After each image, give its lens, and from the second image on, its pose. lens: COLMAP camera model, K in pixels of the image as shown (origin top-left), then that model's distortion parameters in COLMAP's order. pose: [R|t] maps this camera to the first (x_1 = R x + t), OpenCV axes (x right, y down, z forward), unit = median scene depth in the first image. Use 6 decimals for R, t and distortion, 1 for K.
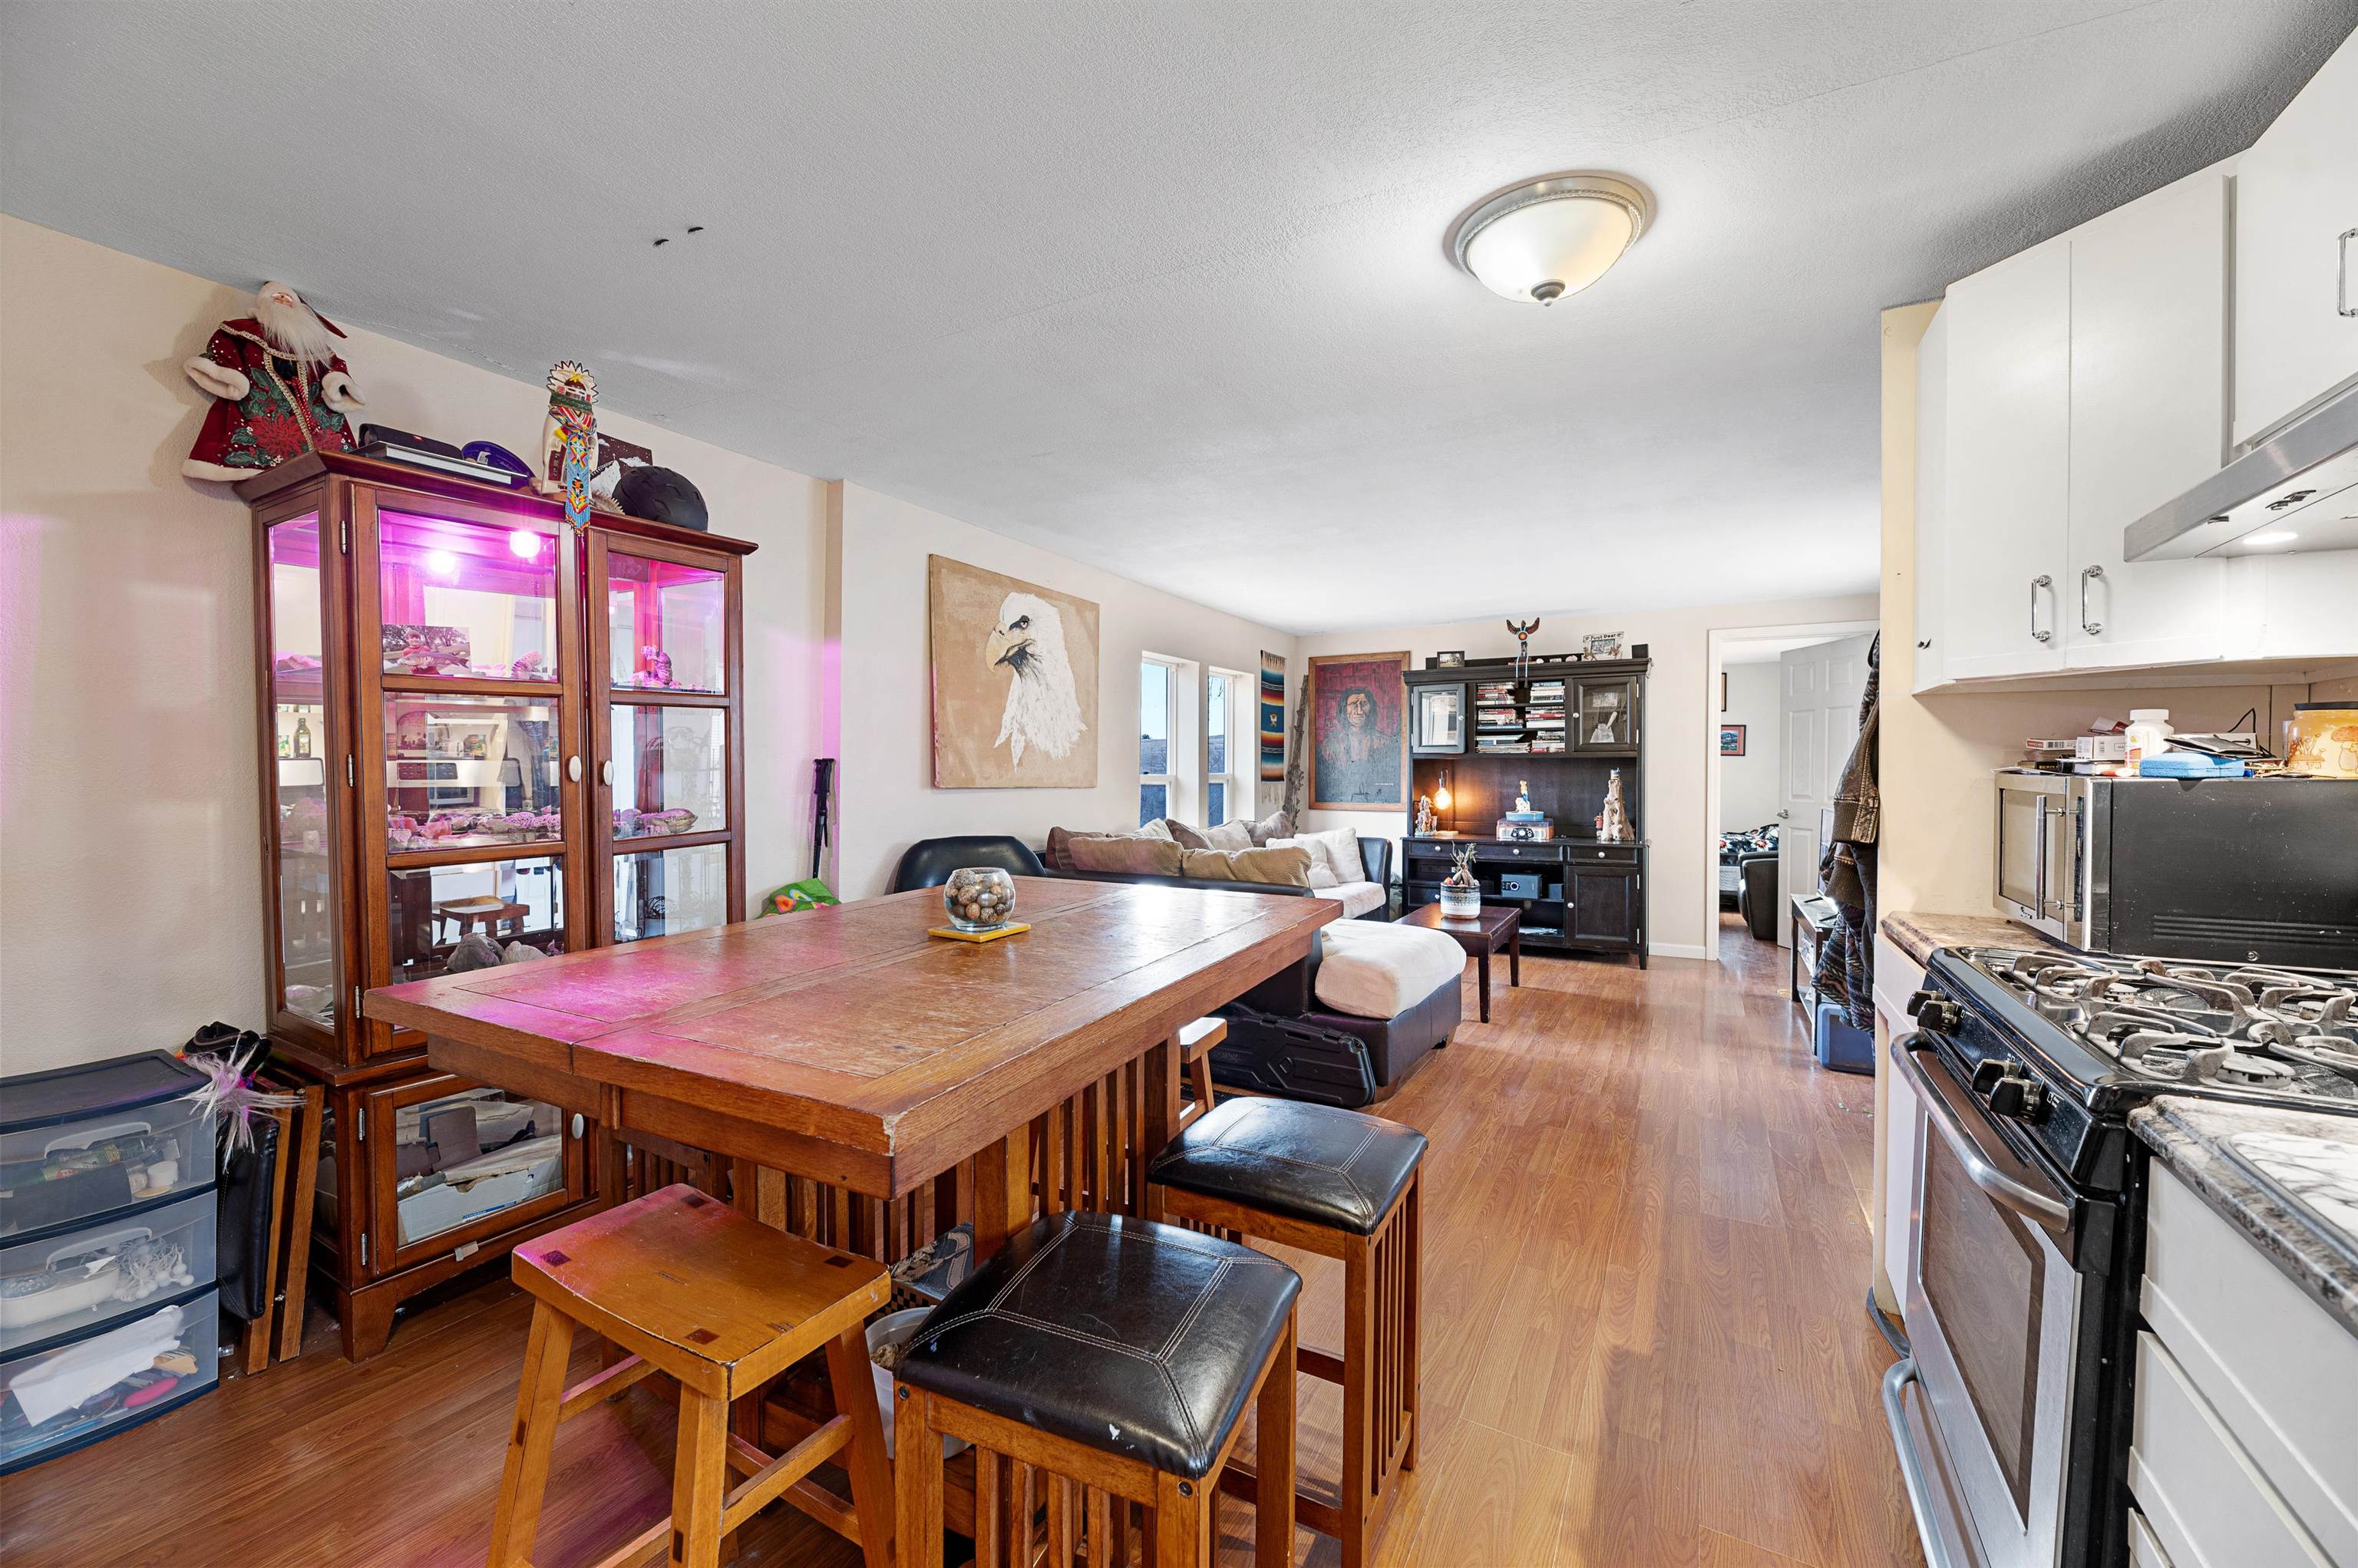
lens RADIAL K [[937.0, 0, 1175.6], [0, 937.0, 789.3], [0, 0, 1]] dist [-0.007162, -0.002620]
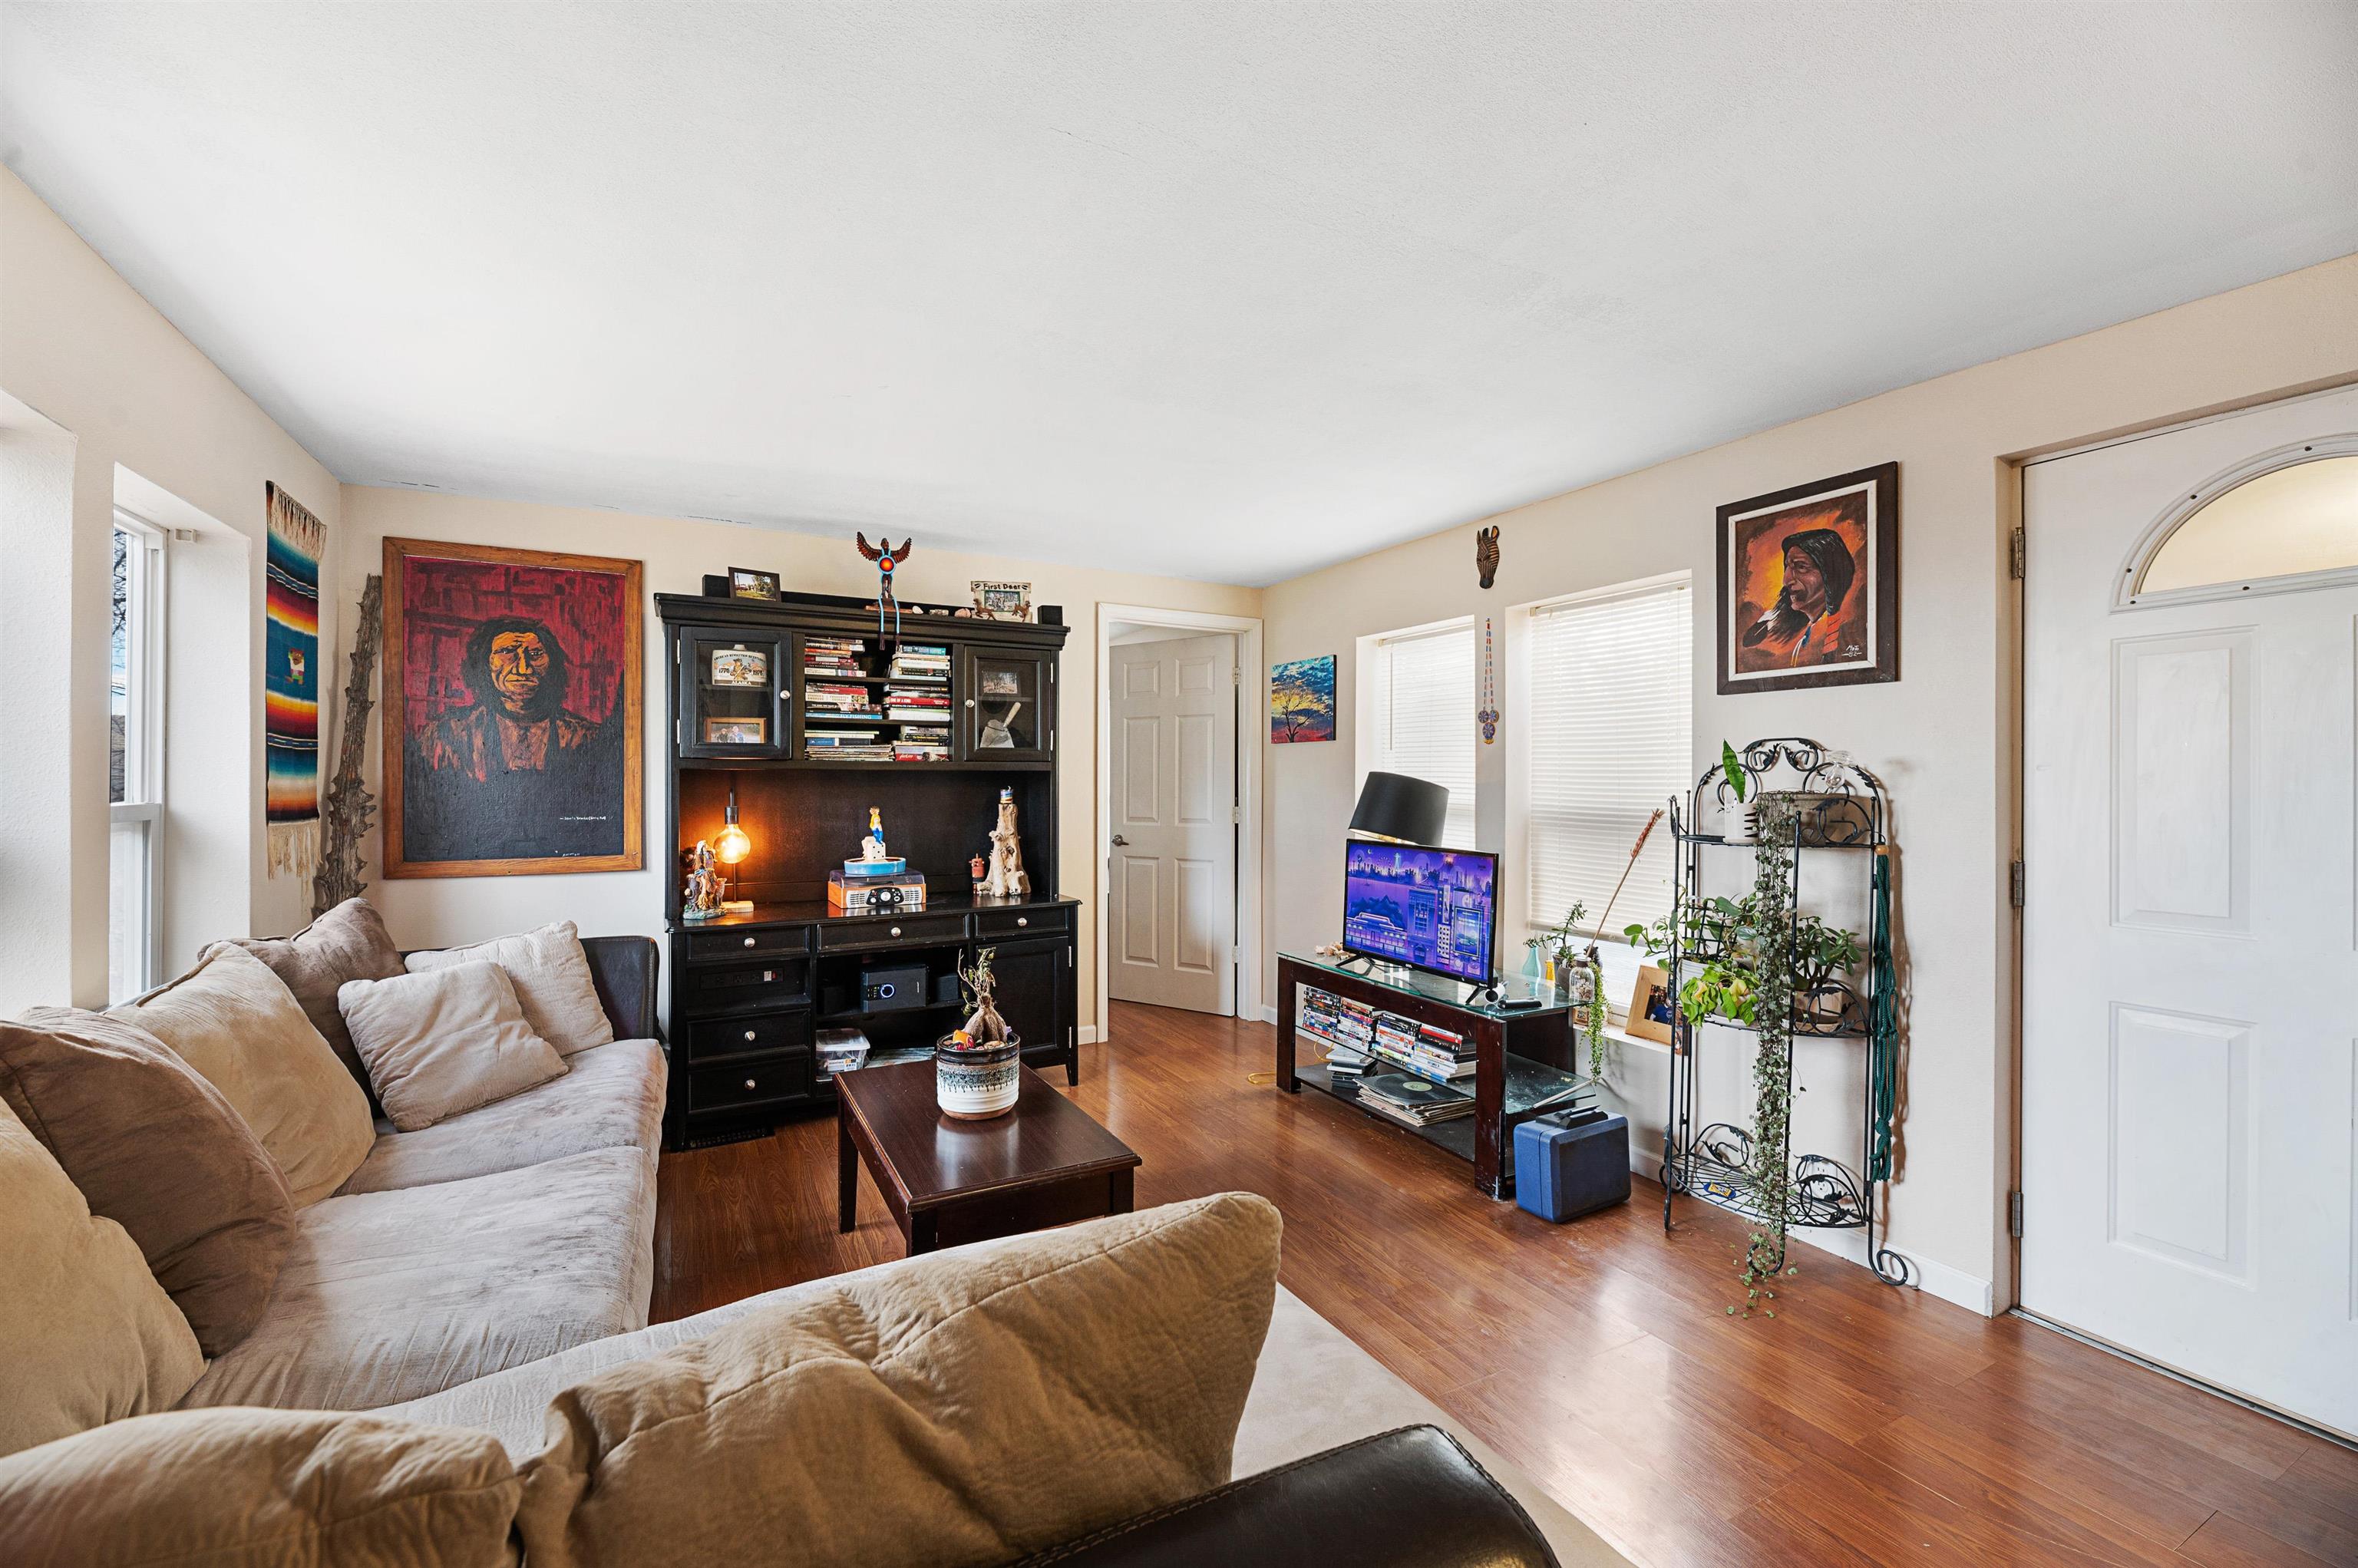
lens RADIAL K [[937.0, 0, 1158.2], [0, 937.0, 782.2], [0, 0, 1]] dist [-0.007162, -0.002620]
pose [[0.541748, 0.000722, 0.840541, -0.032868], [0.014704, 0.999838, -0.010336, -0.016959], [-0.840412, 0.017959, 0.541650, 0.529928]]
